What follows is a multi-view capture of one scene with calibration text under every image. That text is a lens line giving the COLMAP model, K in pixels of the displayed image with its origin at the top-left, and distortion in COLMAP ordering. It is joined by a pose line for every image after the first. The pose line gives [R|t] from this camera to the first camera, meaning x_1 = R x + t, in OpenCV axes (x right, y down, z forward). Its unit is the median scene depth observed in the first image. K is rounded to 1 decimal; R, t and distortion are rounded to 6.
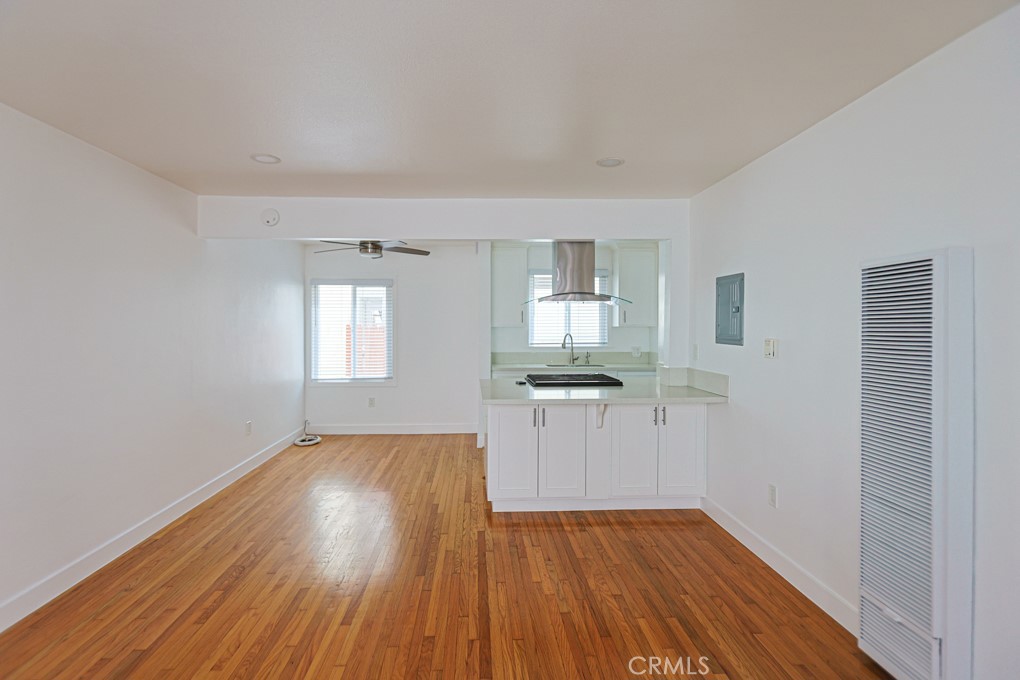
lens RADIAL K [[509.3, 0, 510.7], [0, 509.3, 334.2], [0, 0, 1]] dist [0.000783, -0.000374]
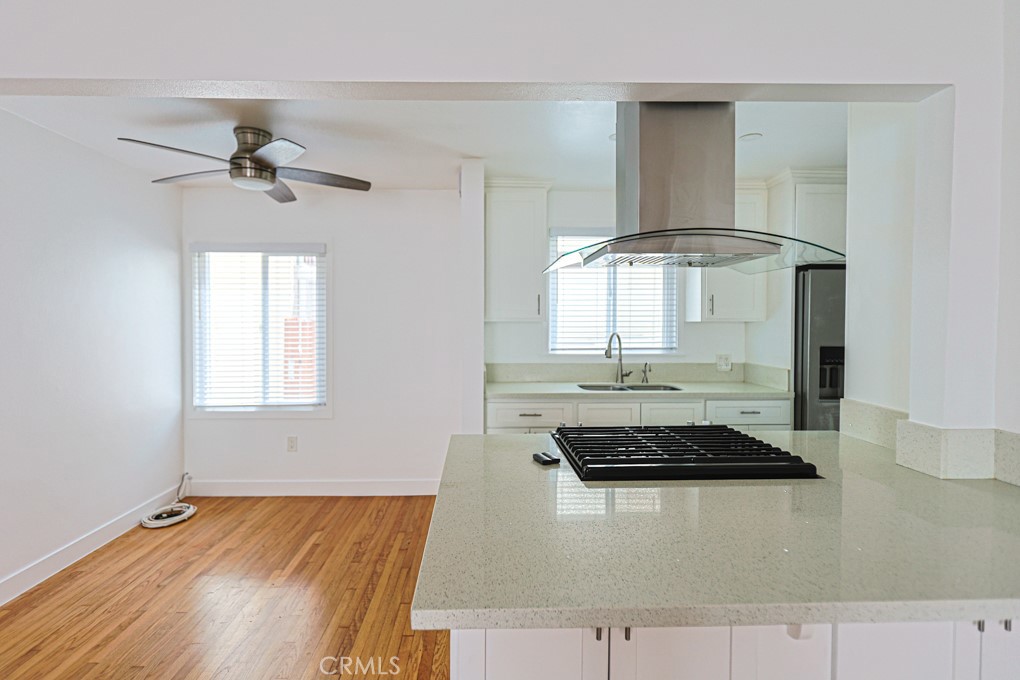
lens RADIAL K [[490.0, 0, 510.0], [0, 490.0, 340.0], [0, 0, 1]] dist [-0.000995, -0.000306]
pose [[0.999860, 0.002911, -0.016483, -0.001041], [-0.002610, 0.999830, 0.018242, -0.002869], [0.016534, -0.018197, 0.999698, 0.417525]]
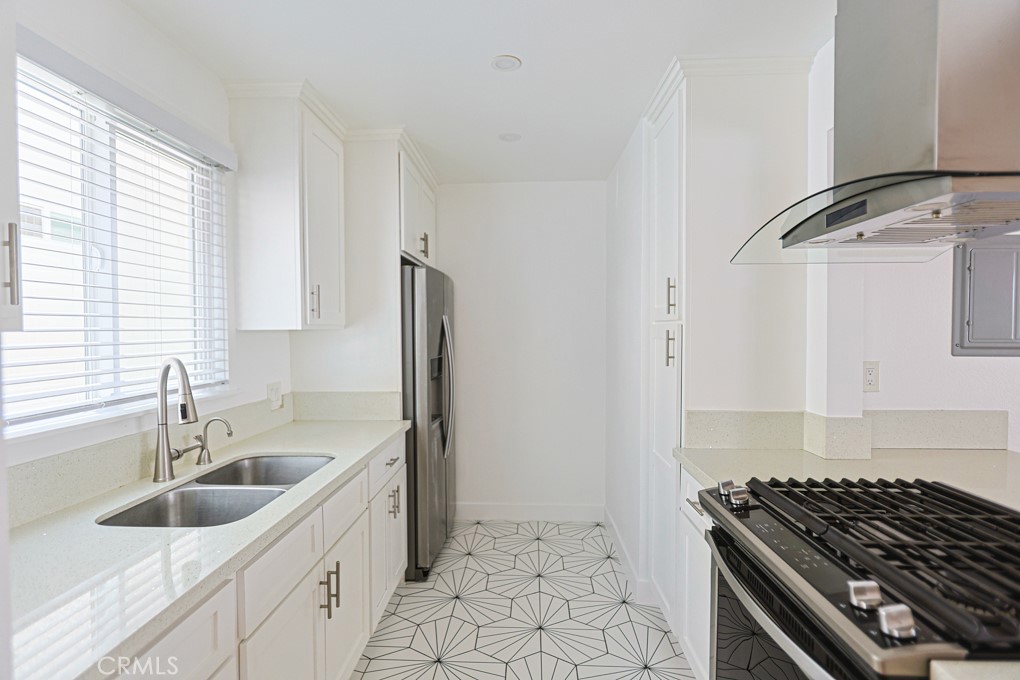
lens RADIAL K [[490.0, 0, 510.0], [0, 490.0, 340.0], [0, 0, 1]] dist [-0.000995, -0.000306]
pose [[0.104264, -0.020406, 0.994340, -0.097461], [0.019174, 0.999645, 0.018504, -0.010720], [-0.994365, 0.017136, 0.104618, 0.808923]]
